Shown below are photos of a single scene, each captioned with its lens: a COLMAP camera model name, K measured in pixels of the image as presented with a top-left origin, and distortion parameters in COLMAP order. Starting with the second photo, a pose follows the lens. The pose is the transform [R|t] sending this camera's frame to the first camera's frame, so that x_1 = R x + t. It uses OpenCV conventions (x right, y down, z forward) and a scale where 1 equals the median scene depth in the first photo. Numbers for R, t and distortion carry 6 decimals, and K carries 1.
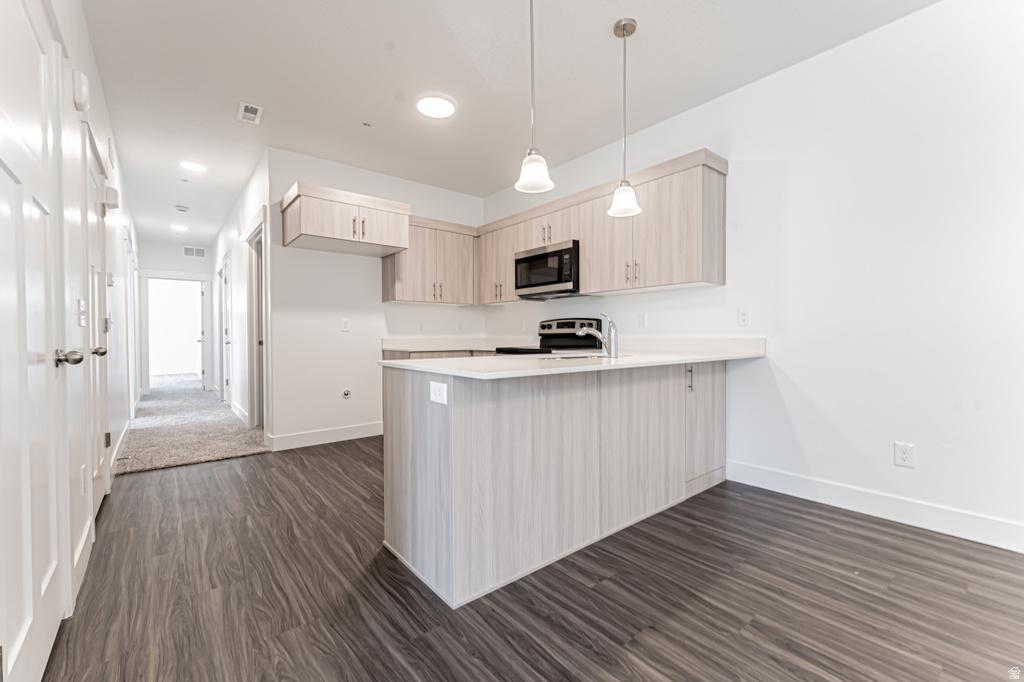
lens RADIAL K [[430.7, 0, 512.0], [0, 430.7, 341.0], [0, 0, 1]] dist [-0.000376, 0.000200]
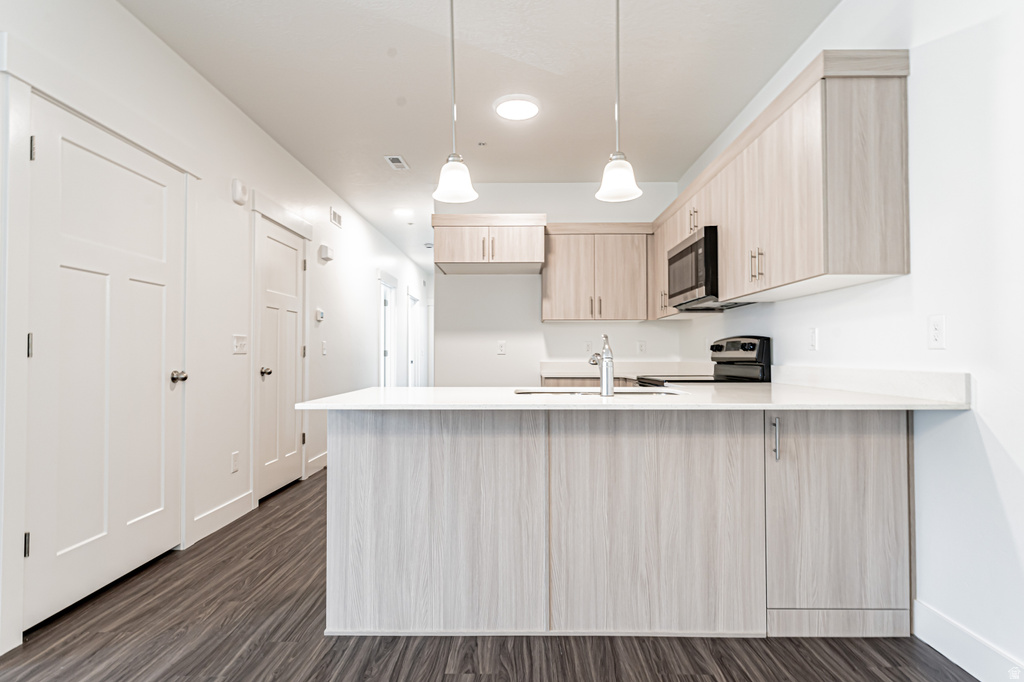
lens RADIAL K [[523.9, 0, 512.0], [0, 523.9, 341.0], [0, 0, 1]] dist [-0.002154, -0.000171]
pose [[0.762530, -0.015858, -0.646759, 0.519011], [-0.008459, 0.999370, -0.034477, -0.016568], [0.646898, 0.031760, 0.761915, 0.165432]]
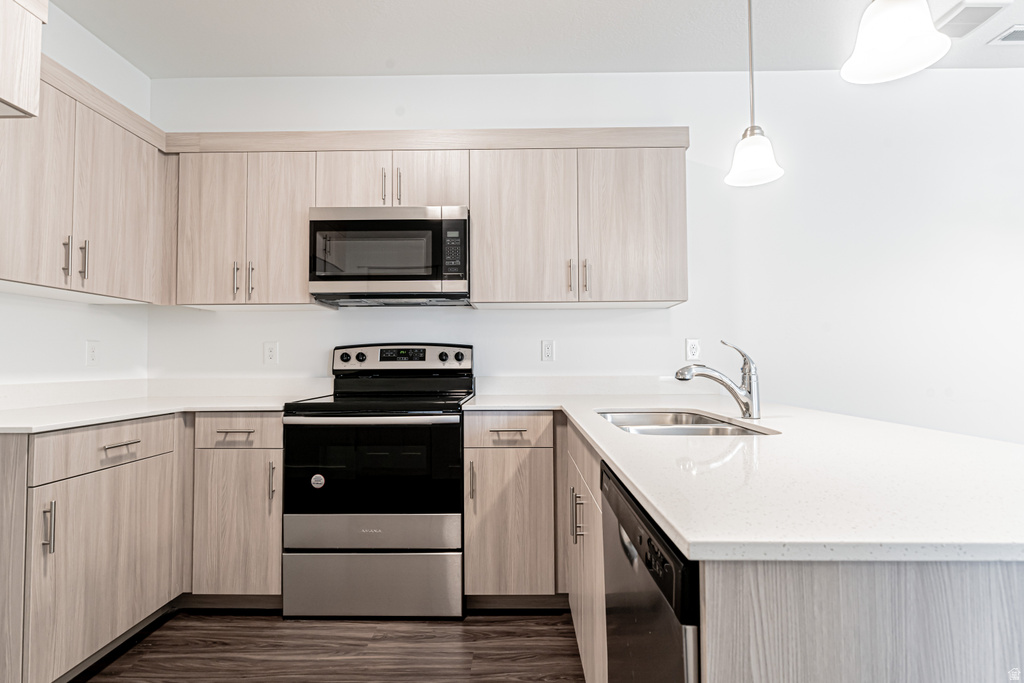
lens RADIAL K [[485.3, 0, 514.4], [0, 485.3, 354.5], [0, 0, 1]] dist [-0.011457, -0.000050]
pose [[0.641714, 0.011990, 0.766851, -0.353102], [0.010875, 0.999635, -0.024730, -0.025936], [-0.766867, 0.024209, 0.641349, 0.622288]]
